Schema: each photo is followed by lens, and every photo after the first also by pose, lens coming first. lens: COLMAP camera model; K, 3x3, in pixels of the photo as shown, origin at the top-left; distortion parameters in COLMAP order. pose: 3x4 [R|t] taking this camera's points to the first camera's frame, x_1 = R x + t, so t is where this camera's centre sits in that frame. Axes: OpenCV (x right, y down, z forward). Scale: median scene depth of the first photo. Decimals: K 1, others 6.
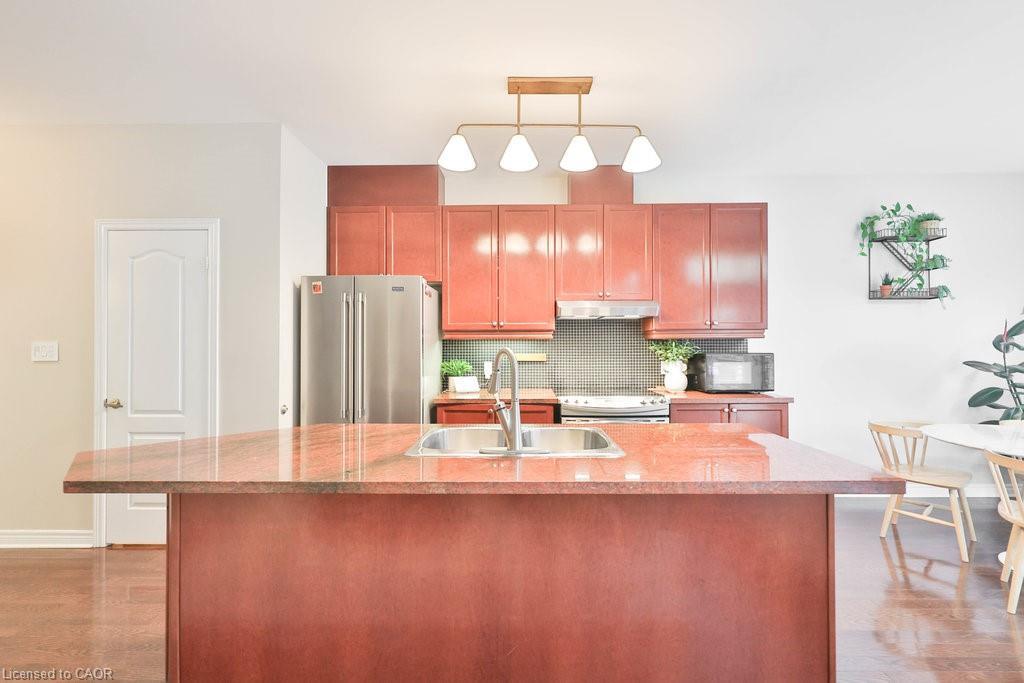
lens RADIAL K [[437.5, 0, 511.6], [0, 437.5, 338.4], [0, 0, 1]] dist [0.005386, 0.000284]
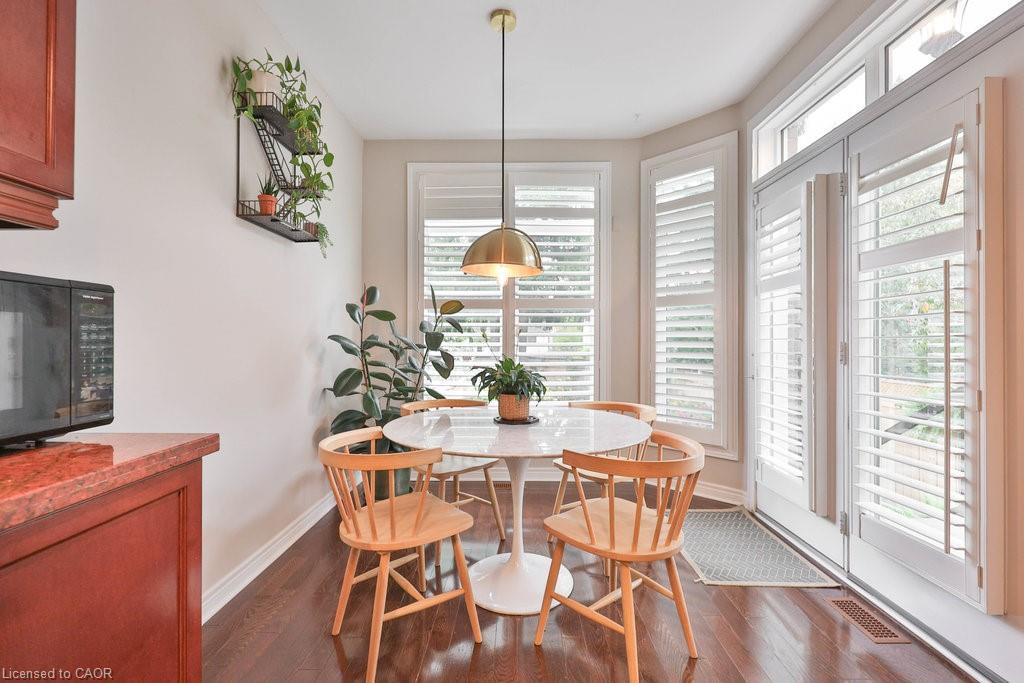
lens RADIAL K [[437.5, 0, 515.4], [0, 437.5, 340.0], [0, 0, 1]] dist [0.005386, 0.000284]
pose [[-0.004702, 0.004944, 0.999977, 0.311870], [-0.006702, 0.999965, -0.004975, 0.065063], [-0.999966, -0.006725, -0.004669, 0.725761]]
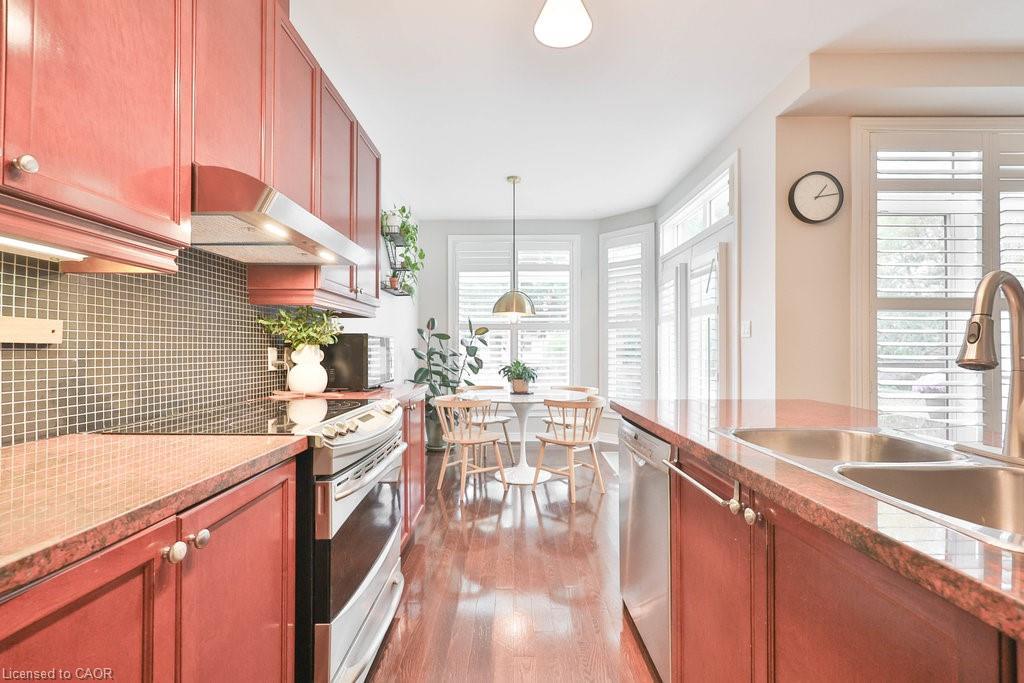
lens RADIAL K [[437.5, 0, 508.5], [0, 437.5, 343.8], [0, 0, 1]] dist [0.005386, 0.000284]
pose [[0.001155, 0.010655, 0.999943, -0.227323], [-0.004889, 0.999931, -0.010650, 0.055200], [-0.999987, -0.004877, 0.001207, 0.754135]]
